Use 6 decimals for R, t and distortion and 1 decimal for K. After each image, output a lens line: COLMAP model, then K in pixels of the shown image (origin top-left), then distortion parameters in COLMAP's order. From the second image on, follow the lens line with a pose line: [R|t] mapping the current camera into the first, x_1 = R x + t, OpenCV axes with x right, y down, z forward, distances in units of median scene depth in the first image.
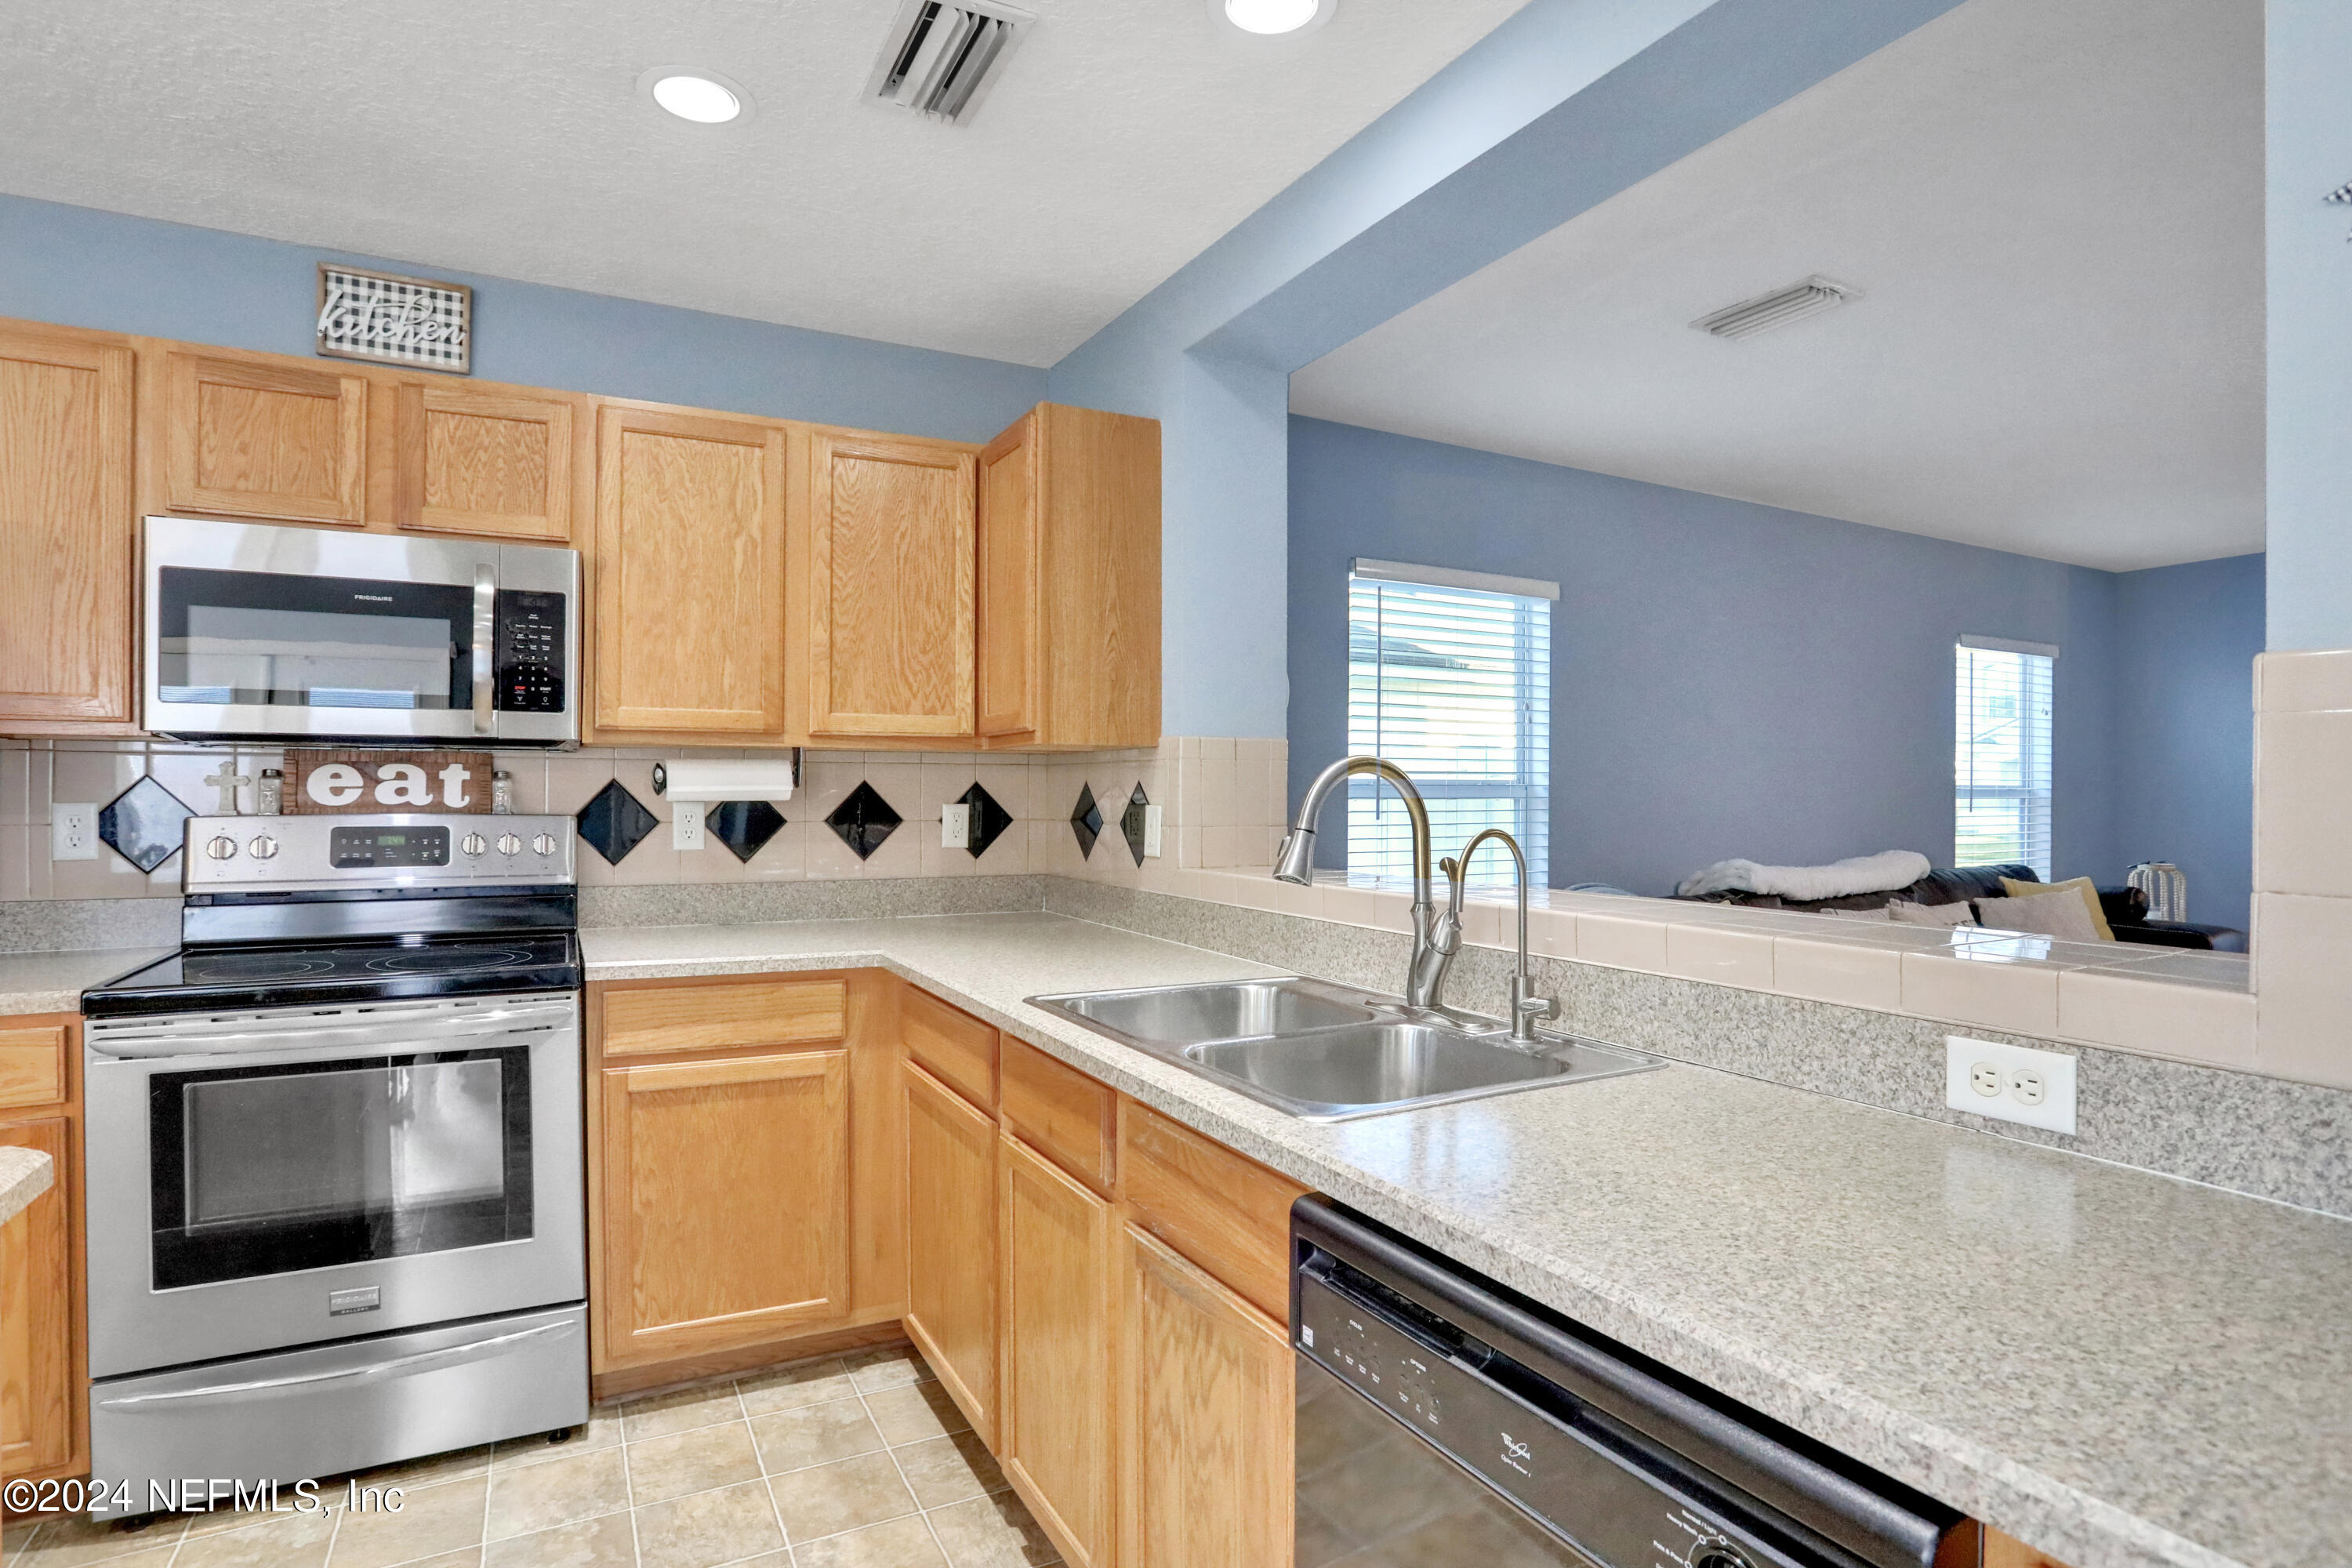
lens RADIAL K [[1175.5, 0, 1173.7], [0, 1175.5, 788.8], [0, 0, 1]] dist [-0.073289, 0.028949]
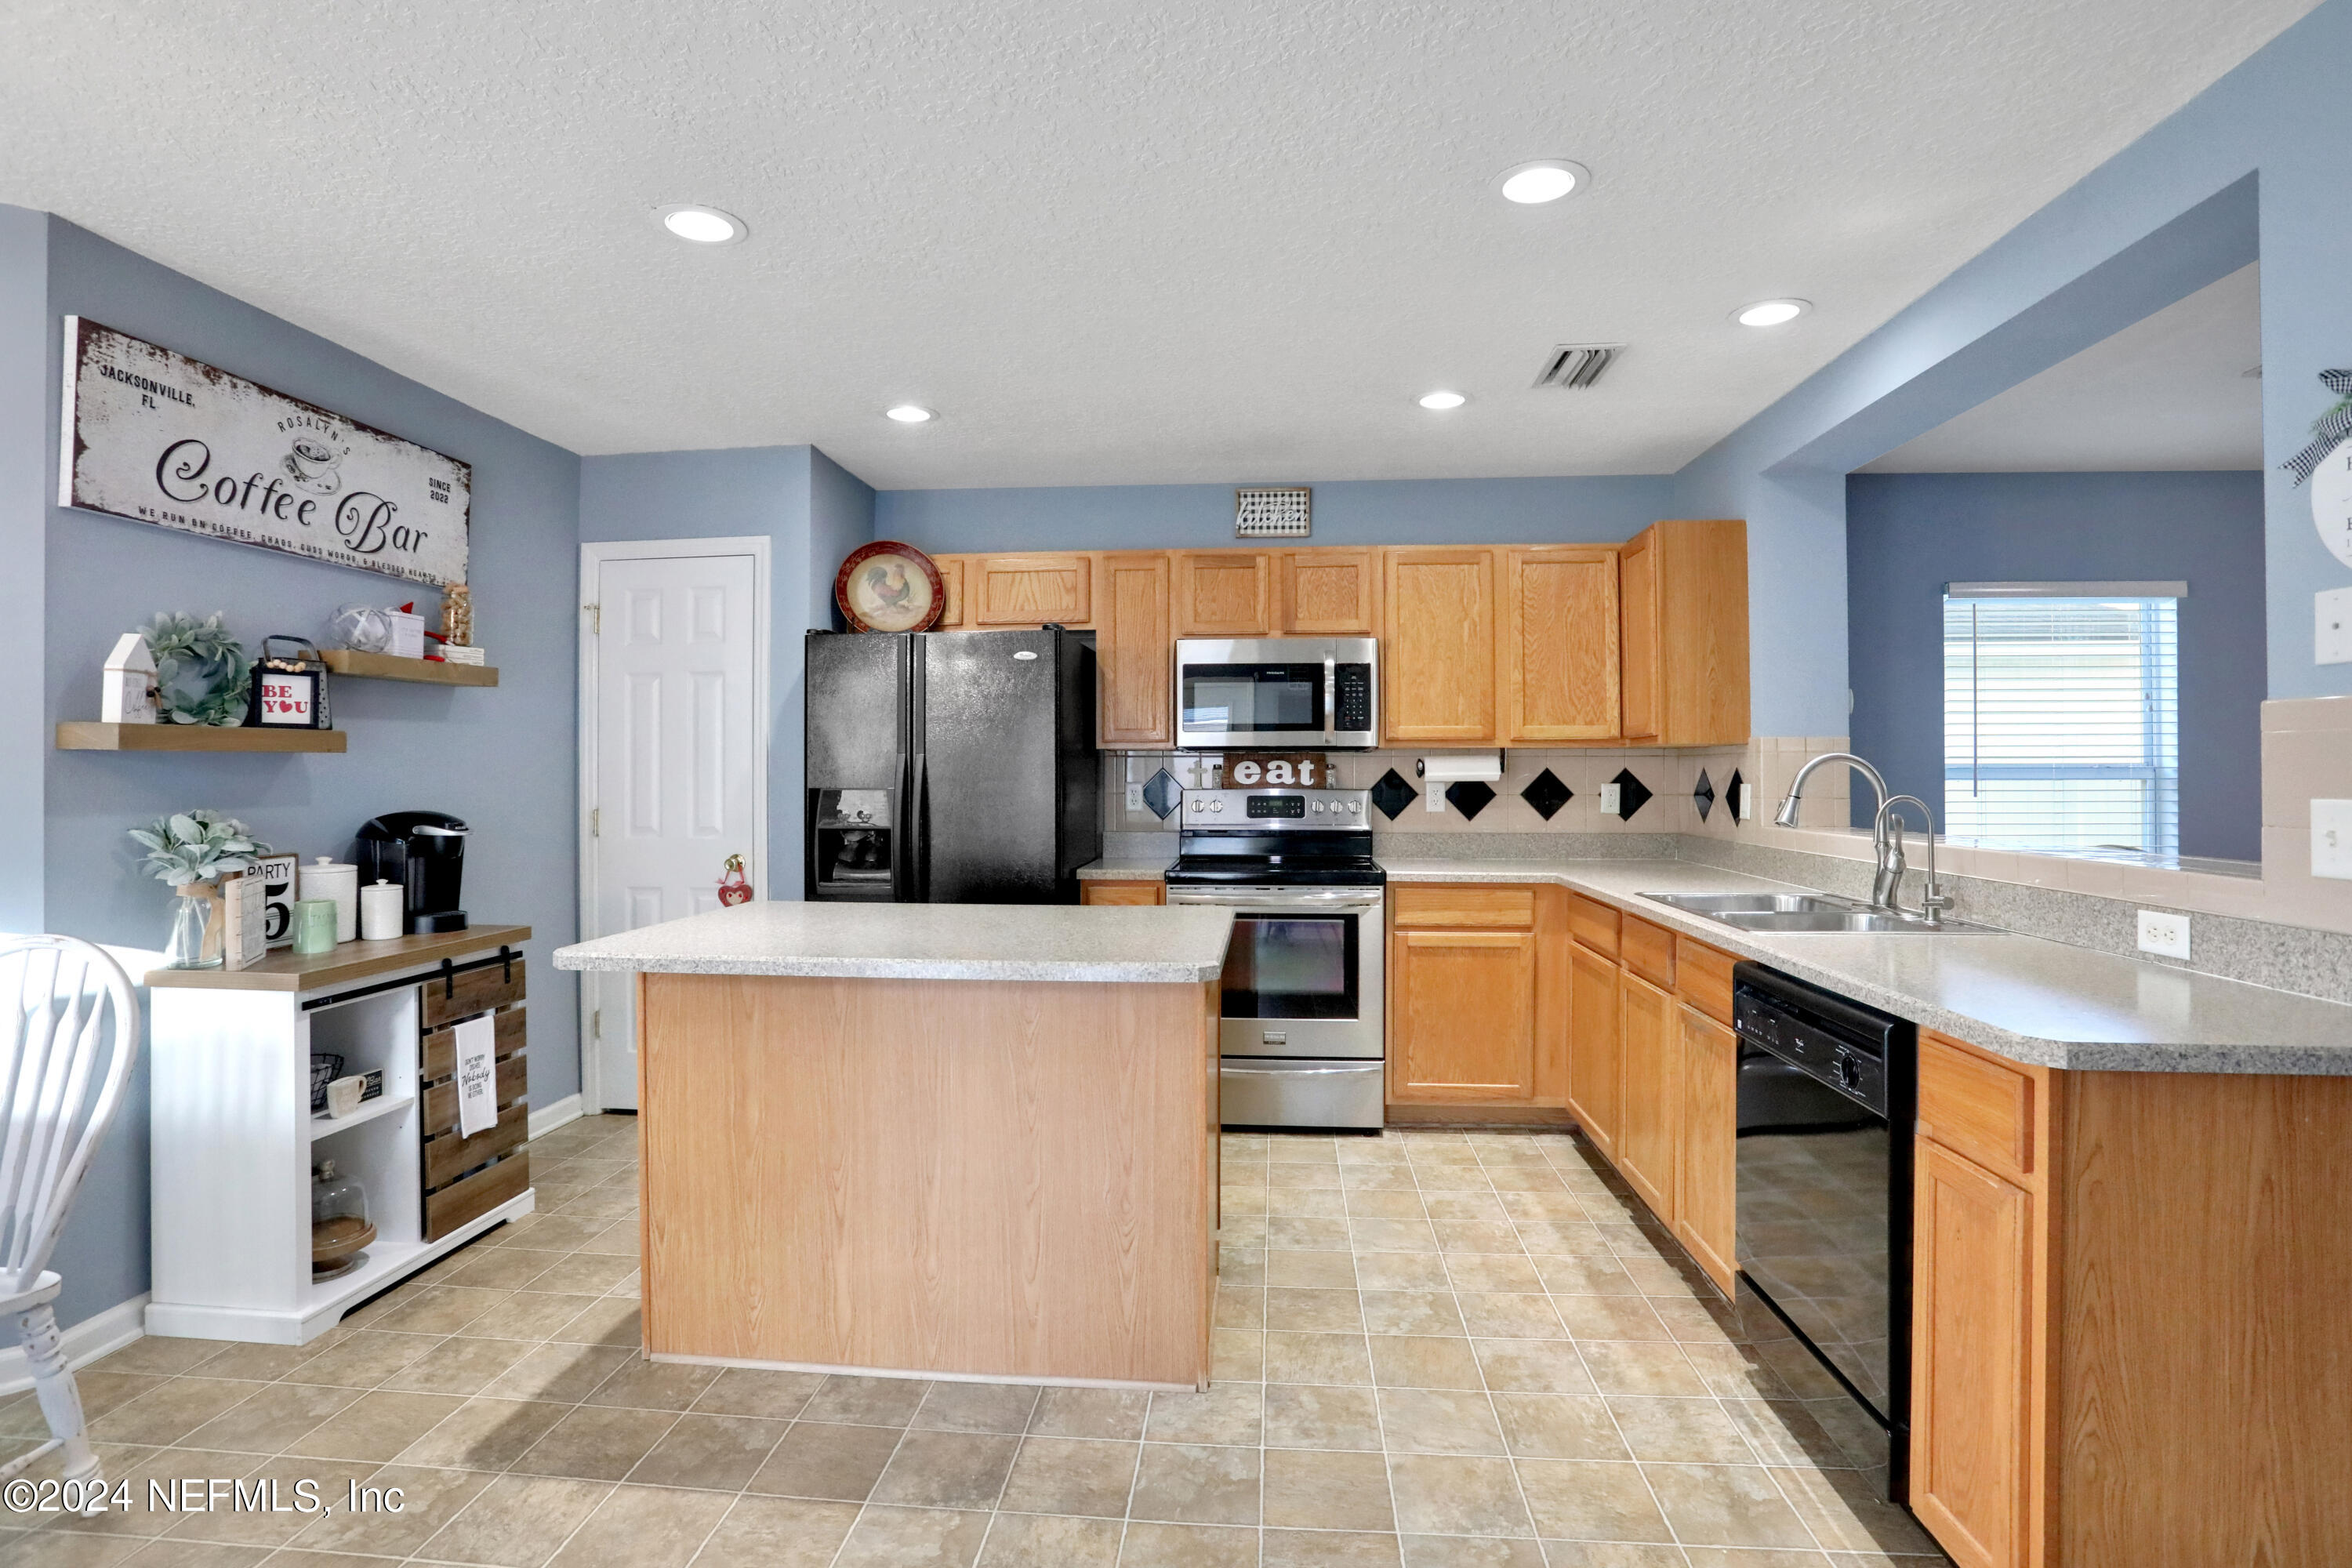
lens RADIAL K [[1150.8, 0, 1154.7], [0, 1150.8, 764.2], [0, 0, 1]] dist [-0.067429, 0.028123]
pose [[0.824919, -0.008359, -0.565190, 0.183209], [0.004041, 0.999952, -0.008891, -0.001020], [0.565237, 0.005050, 0.824913, -0.609301]]
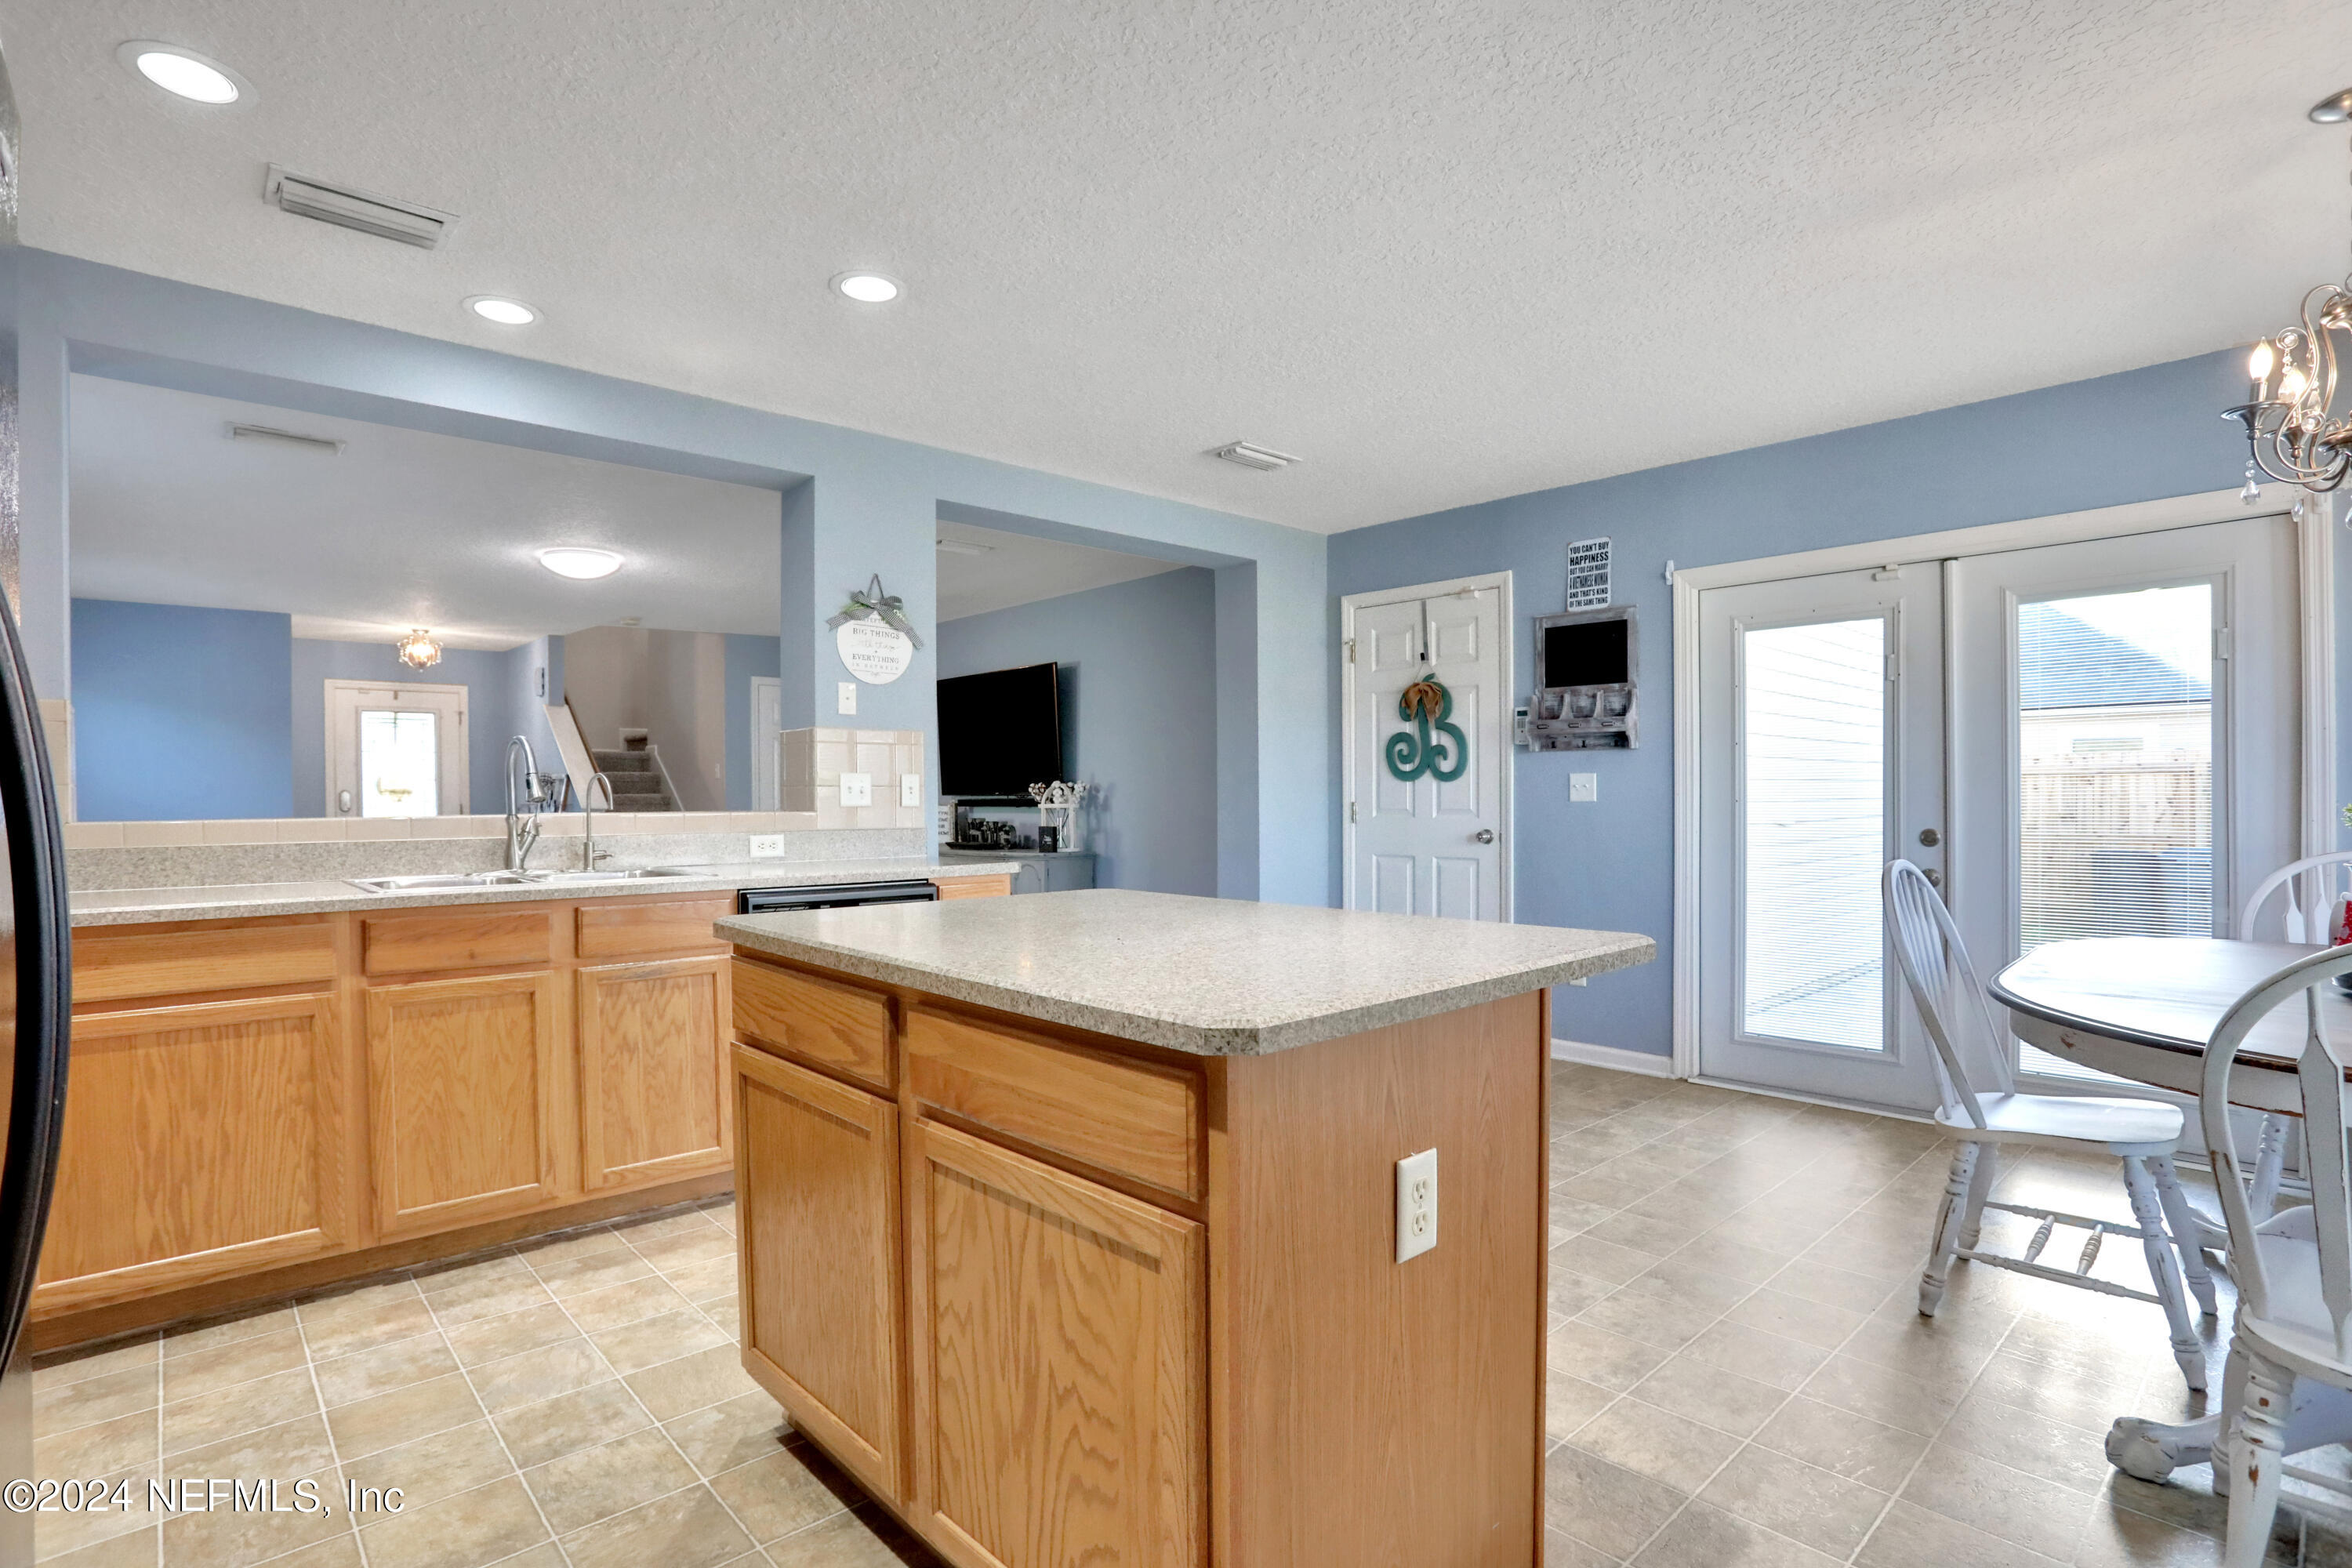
lens RADIAL K [[1175.5, 0, 1173.7], [0, 1175.5, 788.8], [0, 0, 1]] dist [-0.073289, 0.028949]
pose [[-0.241774, 0.003359, 0.970327, -1.310624], [0.006658, 0.999976, -0.001802, 0.045776], [-0.970310, 0.006025, -0.241790, 0.296725]]
